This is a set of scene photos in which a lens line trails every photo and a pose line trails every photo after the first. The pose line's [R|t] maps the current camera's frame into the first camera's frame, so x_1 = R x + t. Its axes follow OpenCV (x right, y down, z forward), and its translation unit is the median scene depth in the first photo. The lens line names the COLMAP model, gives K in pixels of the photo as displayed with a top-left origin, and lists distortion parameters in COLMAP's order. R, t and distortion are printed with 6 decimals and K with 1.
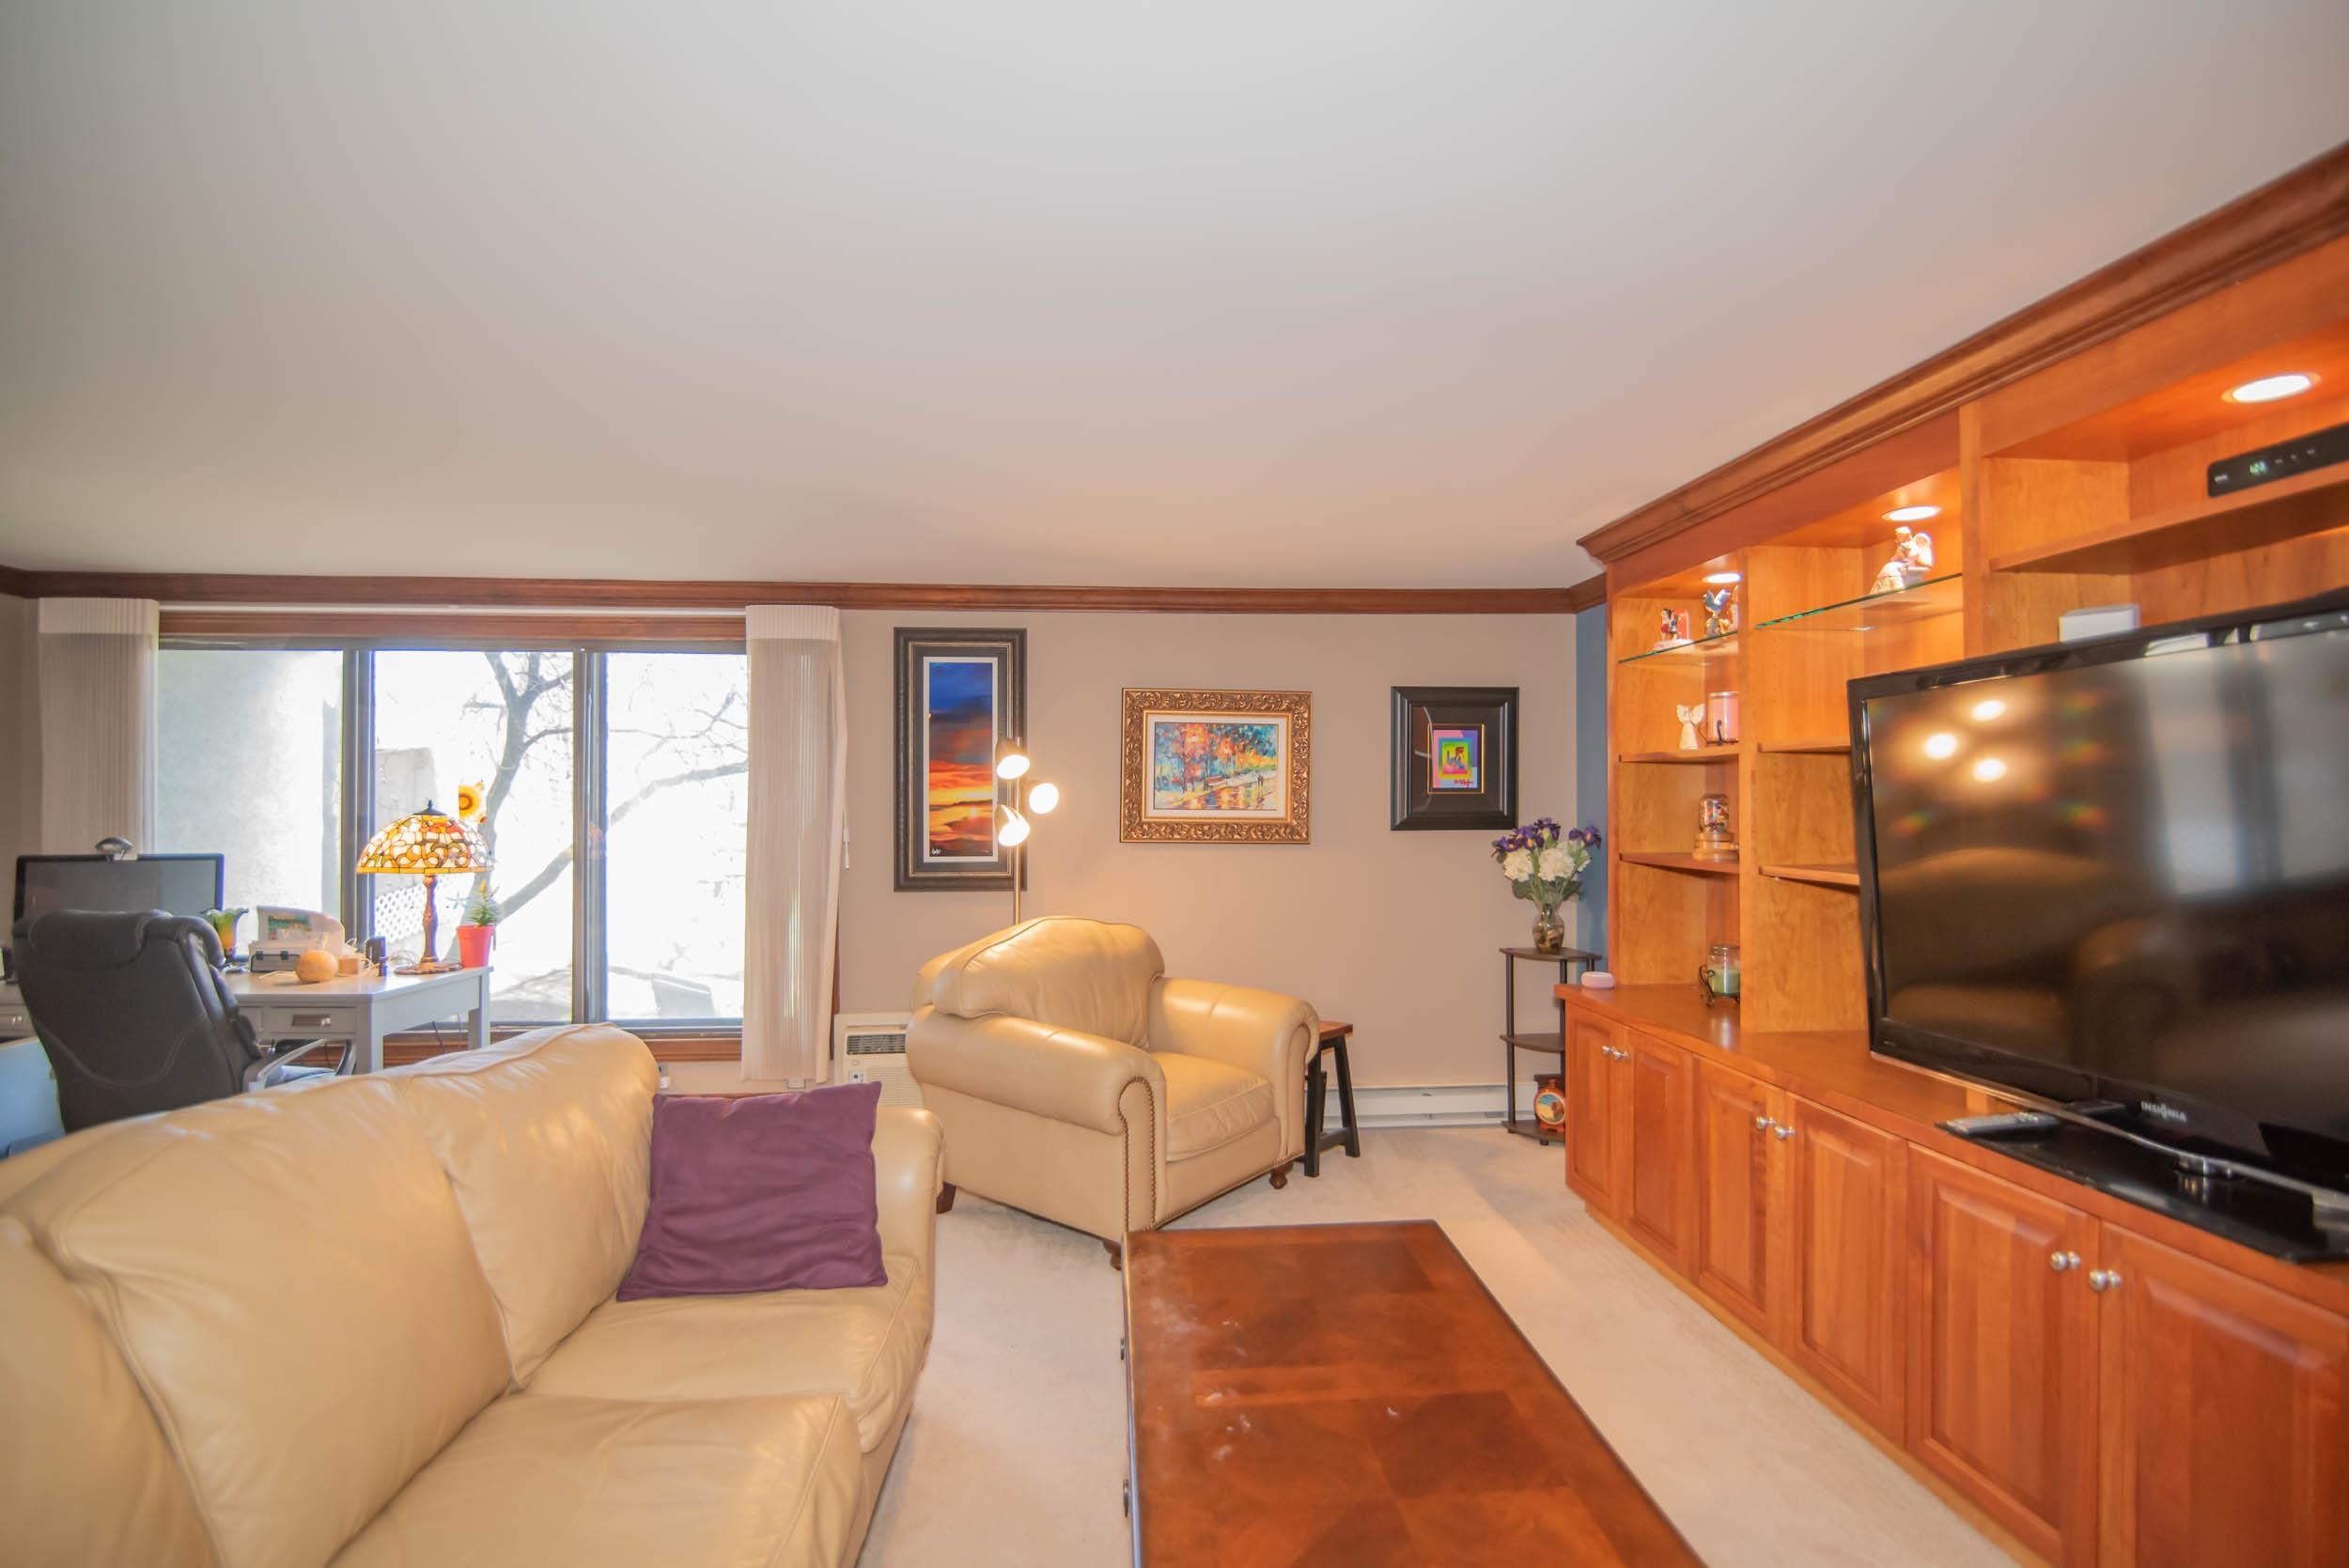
lens RADIAL K [[1092.1, 0, 1178.0], [0, 1092.1, 781.0], [0, 0, 1]] dist [-0.019013, 0.000781]
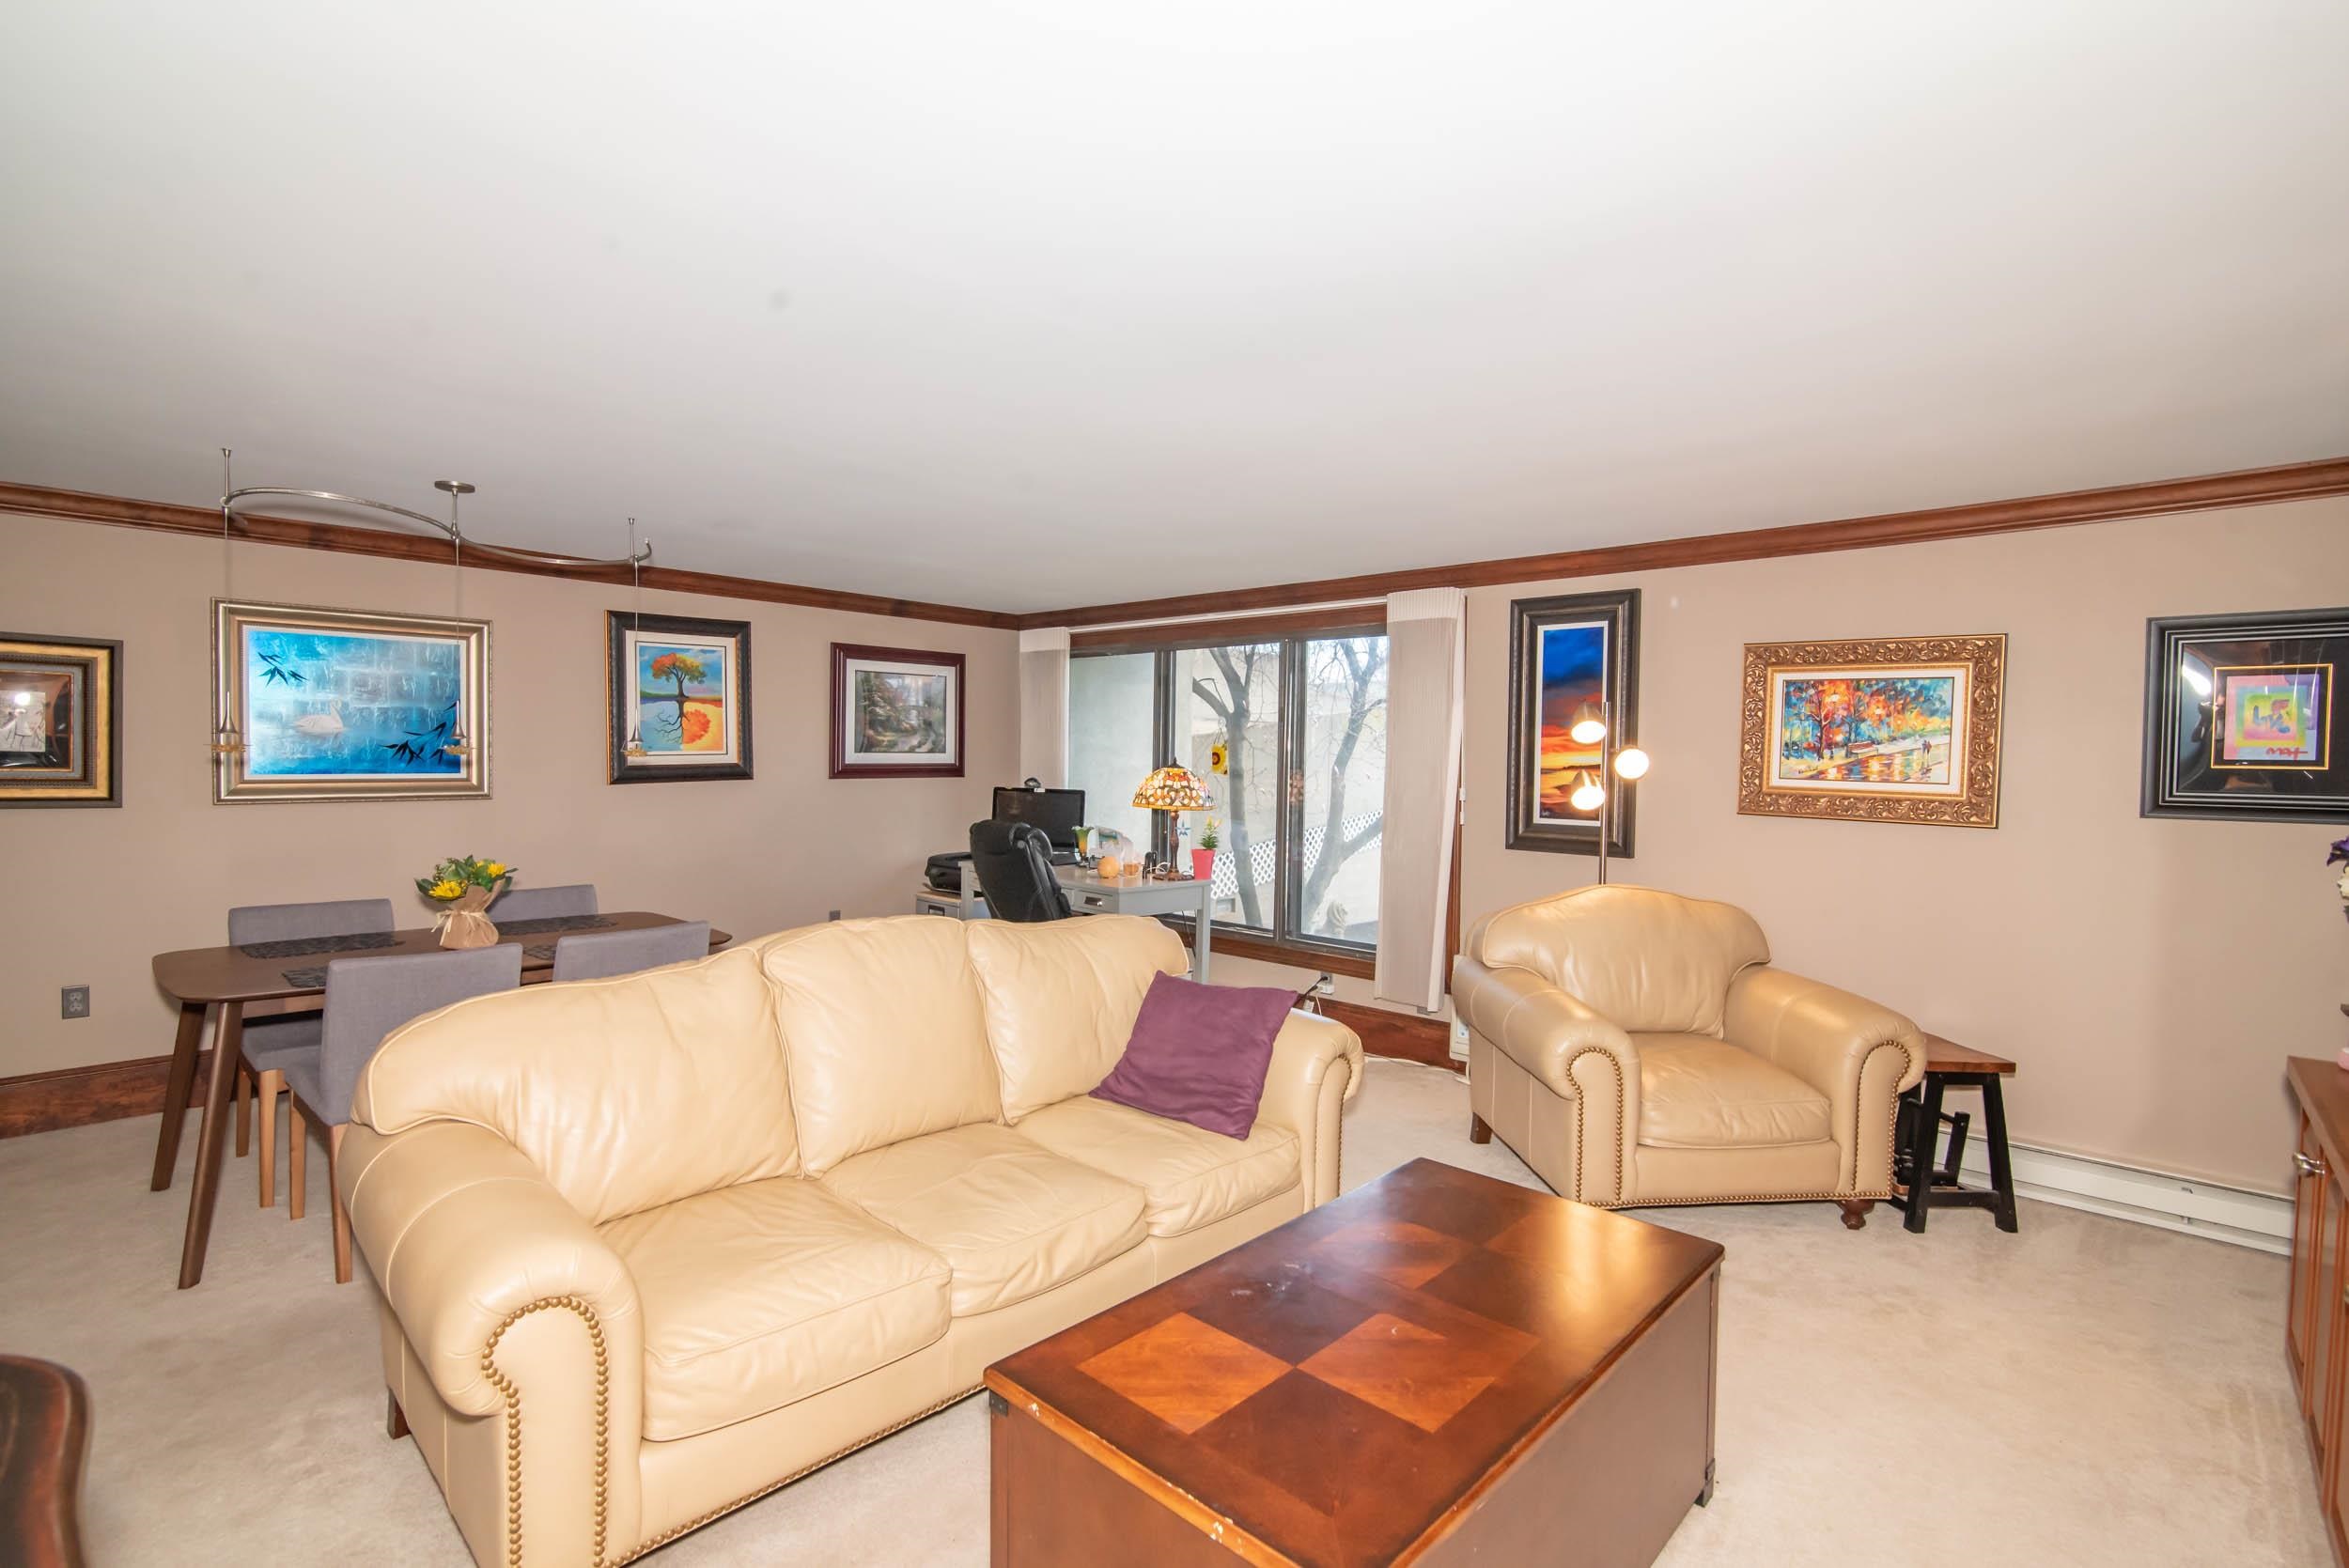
lens RADIAL K [[1092.1, 0, 1179.6], [0, 1092.1, 784.4], [0, 0, 1]] dist [-0.019013, 0.000781]
pose [[0.672081, 0.031450, -0.739810, 0.310507], [-0.004058, 0.999239, 0.038792, -0.001748], [0.740467, -0.023070, 0.671697, 0.046509]]
